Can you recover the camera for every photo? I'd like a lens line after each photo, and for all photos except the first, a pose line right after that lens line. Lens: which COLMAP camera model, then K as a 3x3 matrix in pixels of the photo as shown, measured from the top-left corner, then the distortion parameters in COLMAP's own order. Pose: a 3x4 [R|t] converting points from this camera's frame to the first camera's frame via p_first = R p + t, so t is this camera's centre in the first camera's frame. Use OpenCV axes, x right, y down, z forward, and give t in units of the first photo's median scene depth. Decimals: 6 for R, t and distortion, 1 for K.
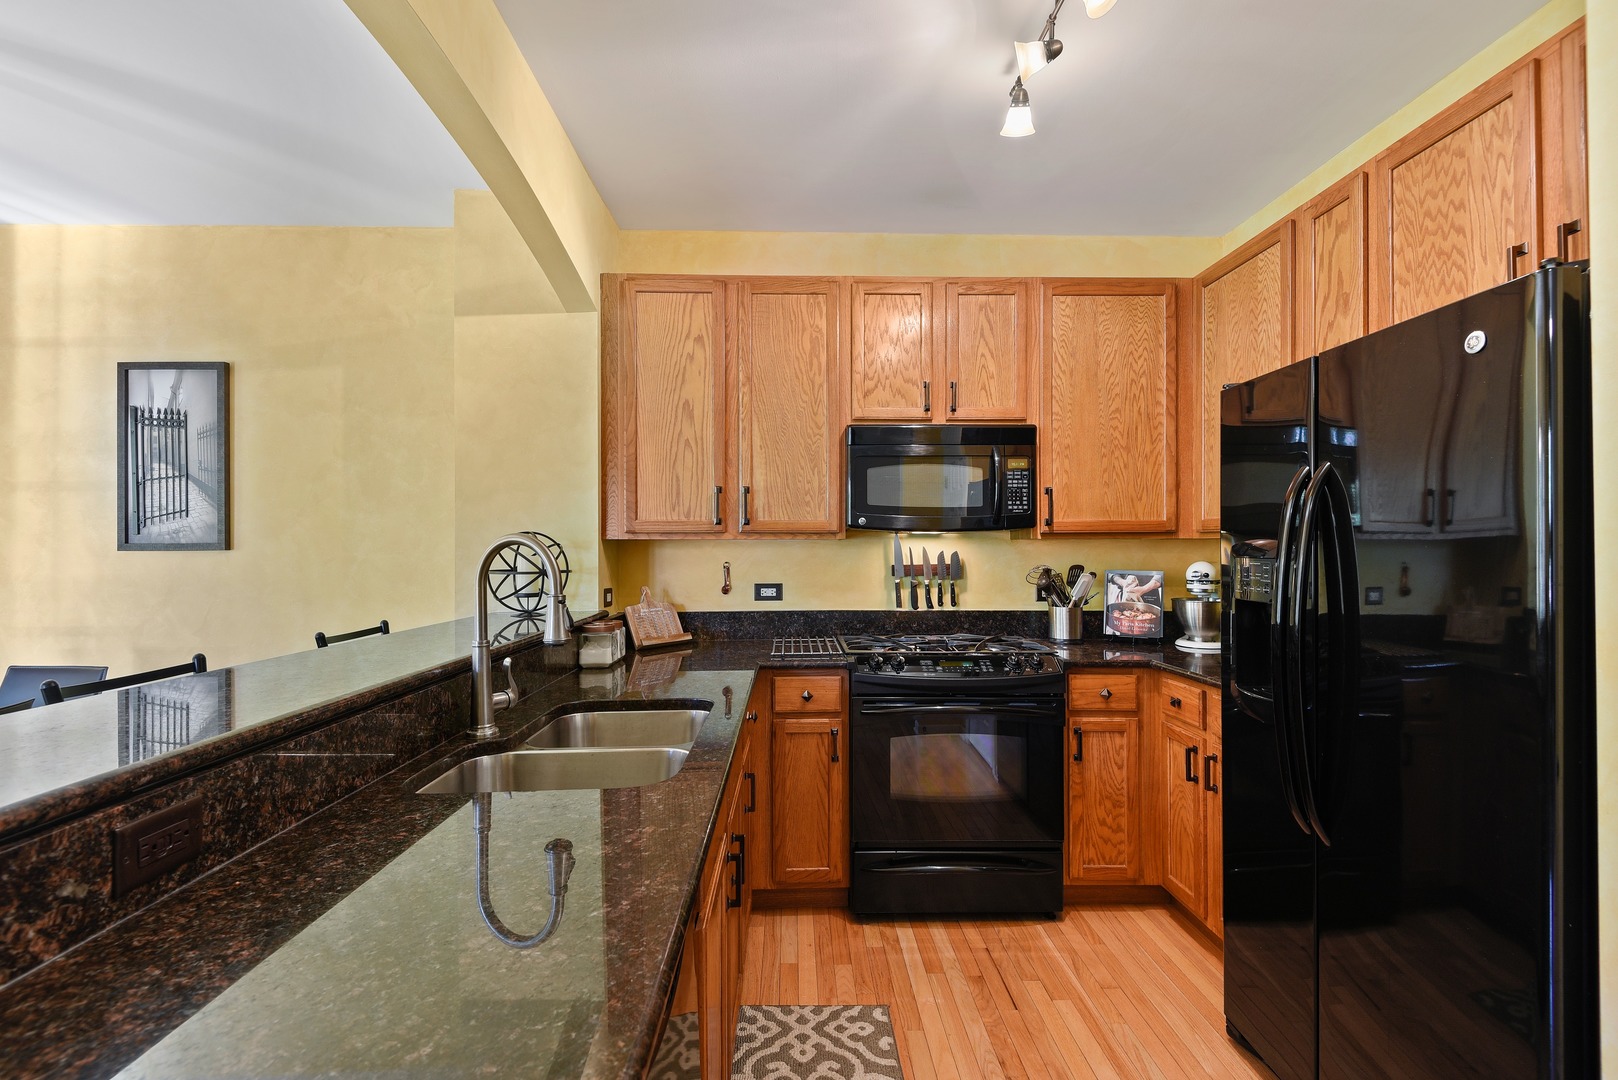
lens RADIAL K [[735.7, 0, 817.3], [0, 735.7, 545.0], [0, 0, 1]] dist [0.017501, -0.014884]
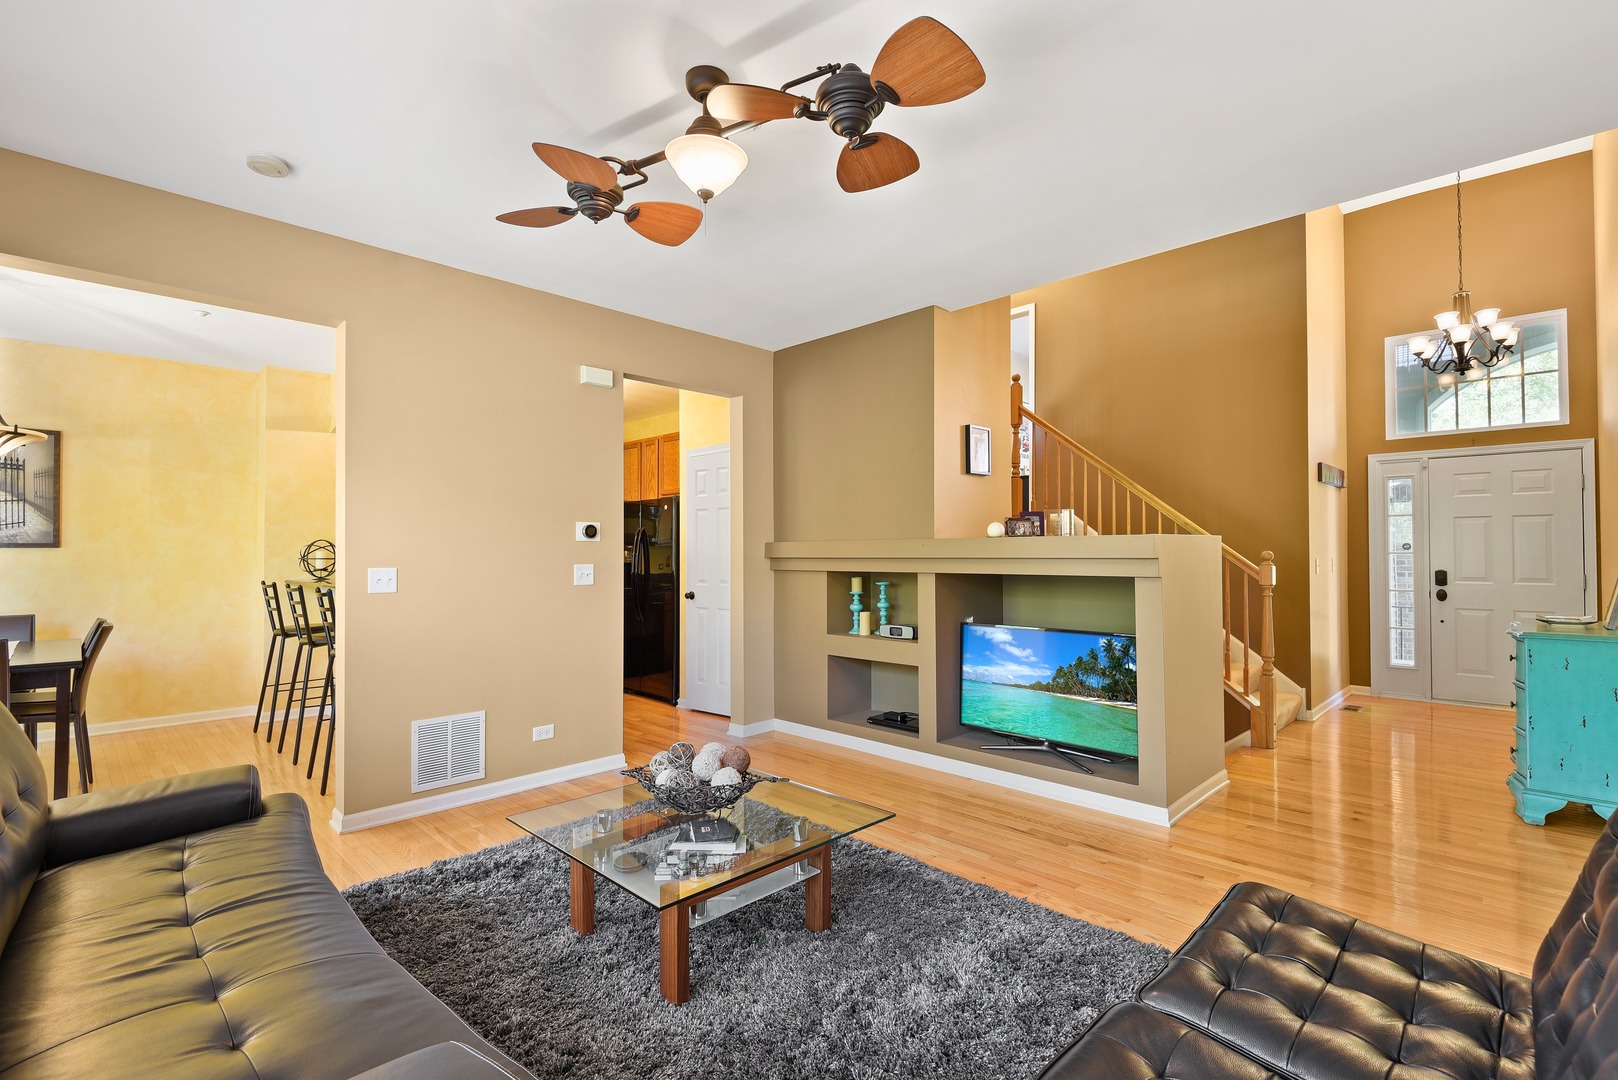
lens RADIAL K [[735.7, 0, 807.1], [0, 735.7, 540.3], [0, 0, 1]] dist [0.017501, -0.014884]
pose [[0.726768, 0.015587, 0.686706, -0.775470], [-0.002271, 0.999792, -0.020290, 0.020802], [-0.686879, 0.013187, 0.726652, -1.383940]]
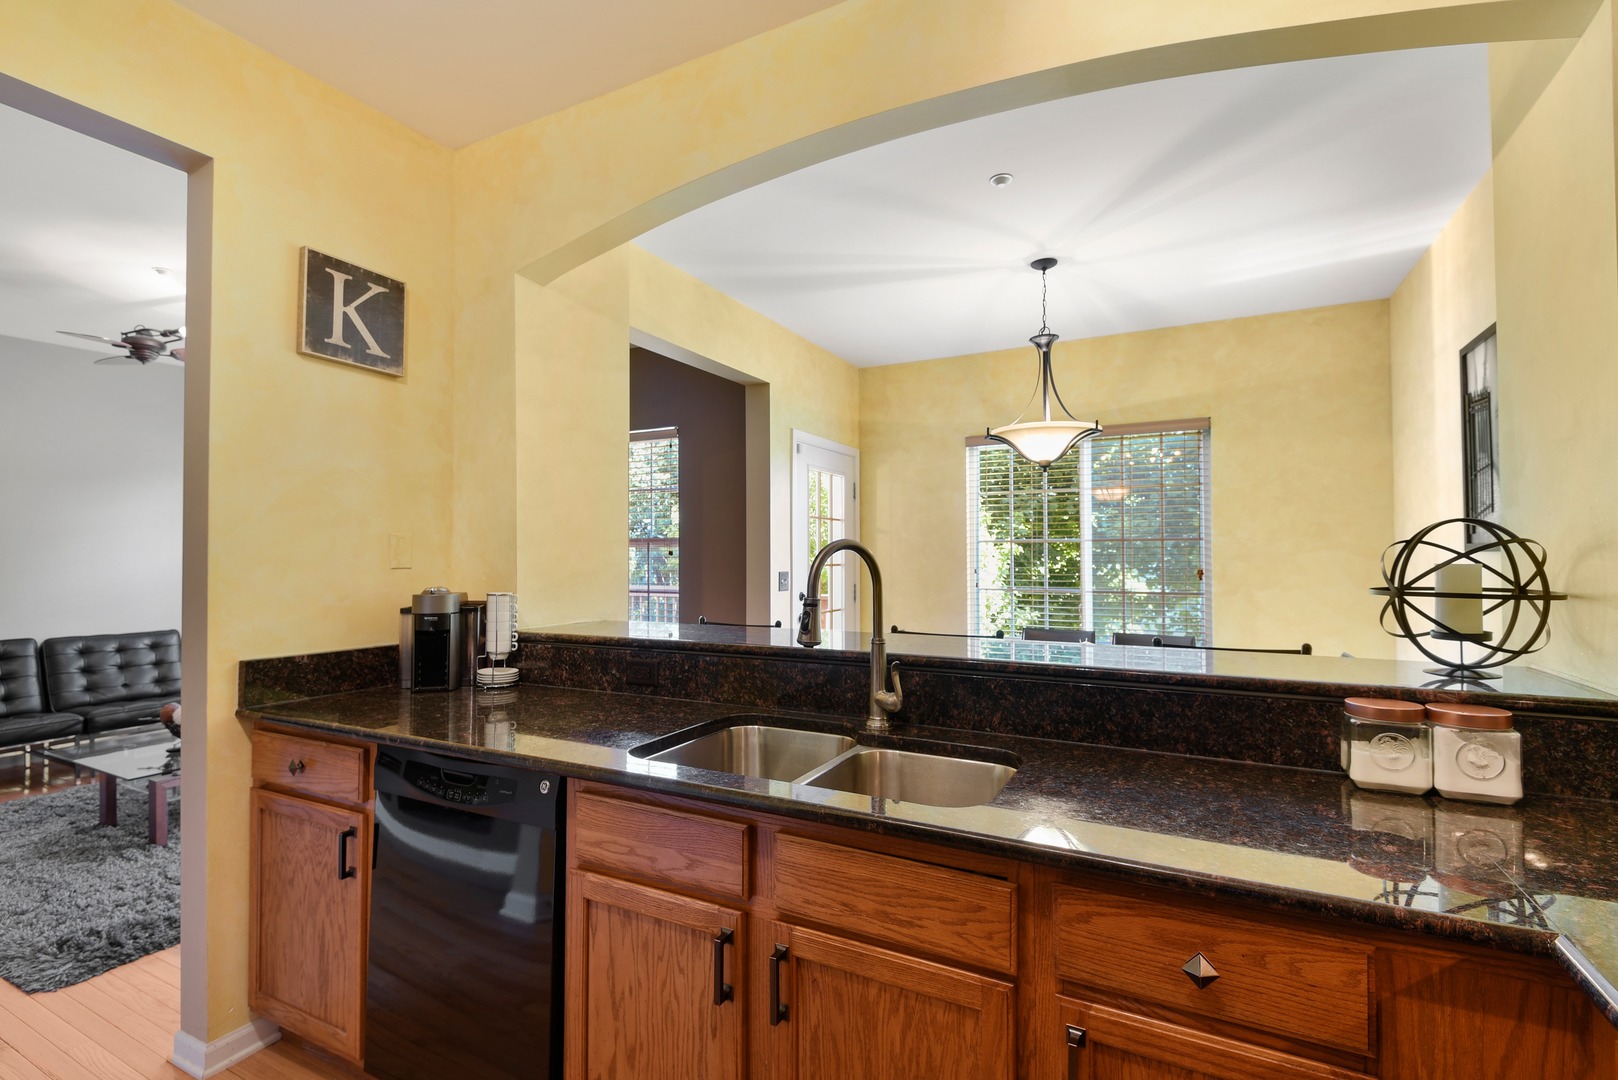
lens RADIAL K [[735.7, 0, 820.8], [0, 735.7, 542.9], [0, 0, 1]] dist [0.017501, -0.014884]
pose [[-0.489325, -0.006538, -0.872077, 0.283183], [0.012691, 0.999813, -0.014616, 0.002462], [0.872009, -0.018220, -0.489150, 0.786949]]
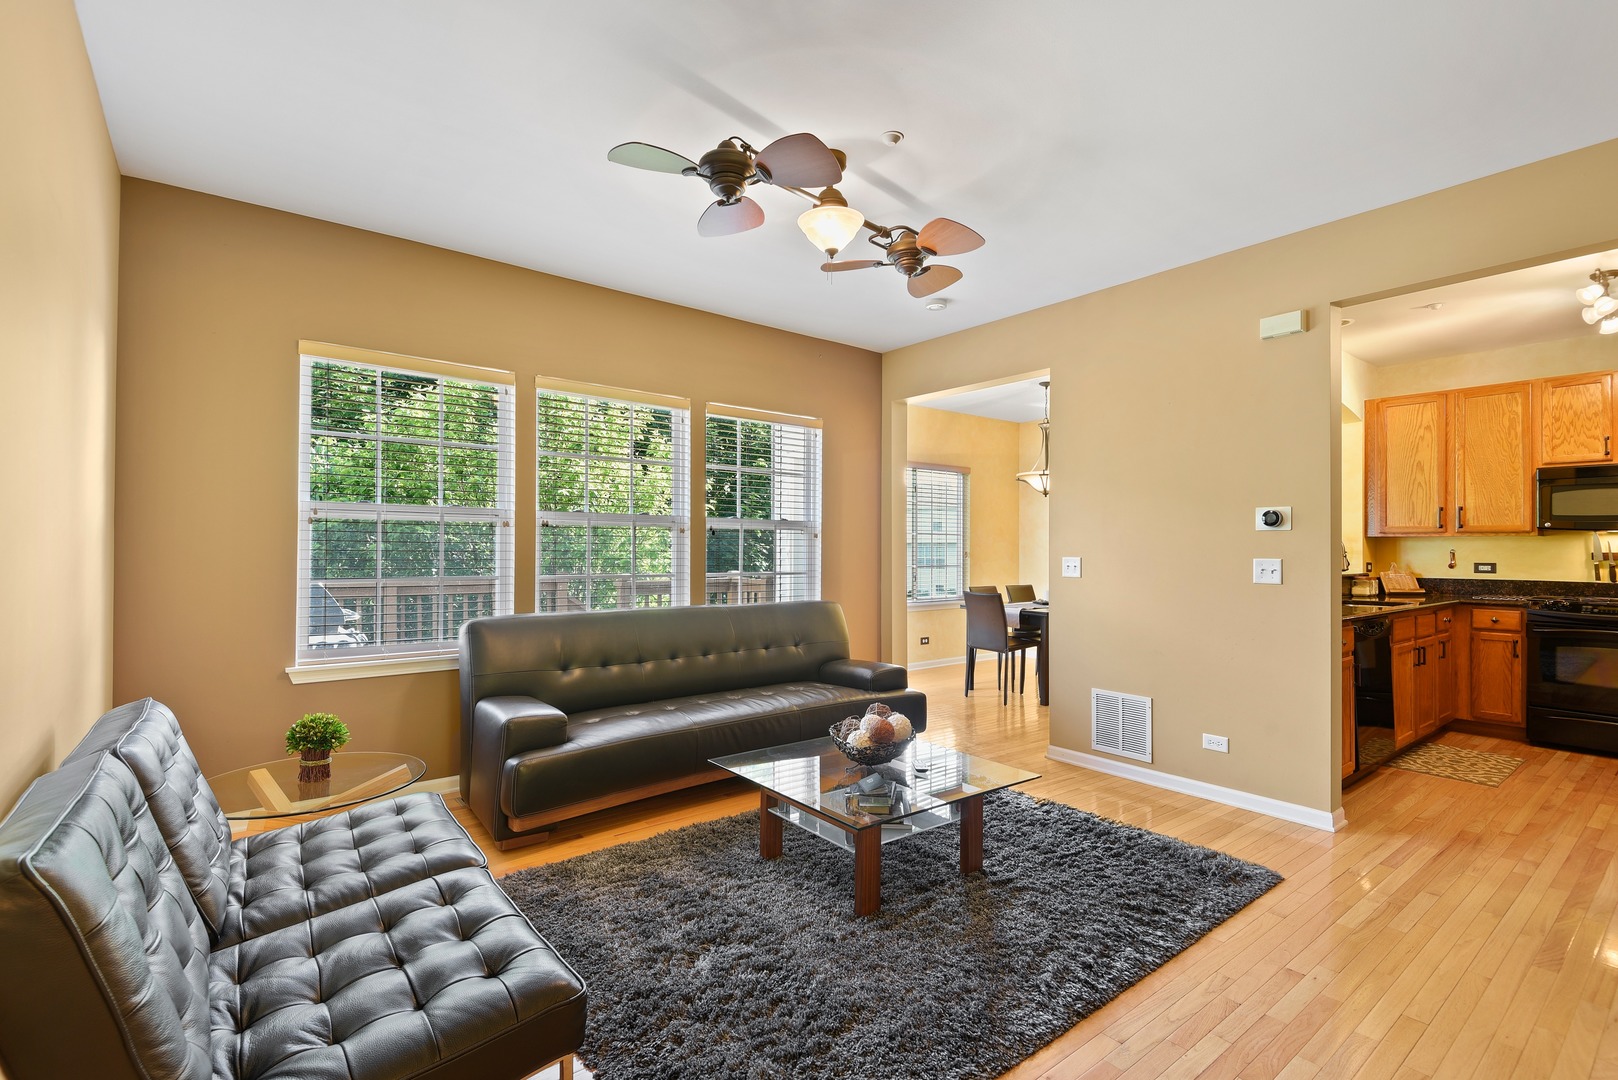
lens RADIAL K [[735.7, 0, 813.2], [0, 735.7, 538.7], [0, 0, 1]] dist [0.017501, -0.014884]
pose [[0.591048, -0.001264, -0.806636, 0.422302], [-0.005967, 0.999965, -0.005939, 0.018665], [0.806614, 0.008323, 0.591019, -1.332425]]
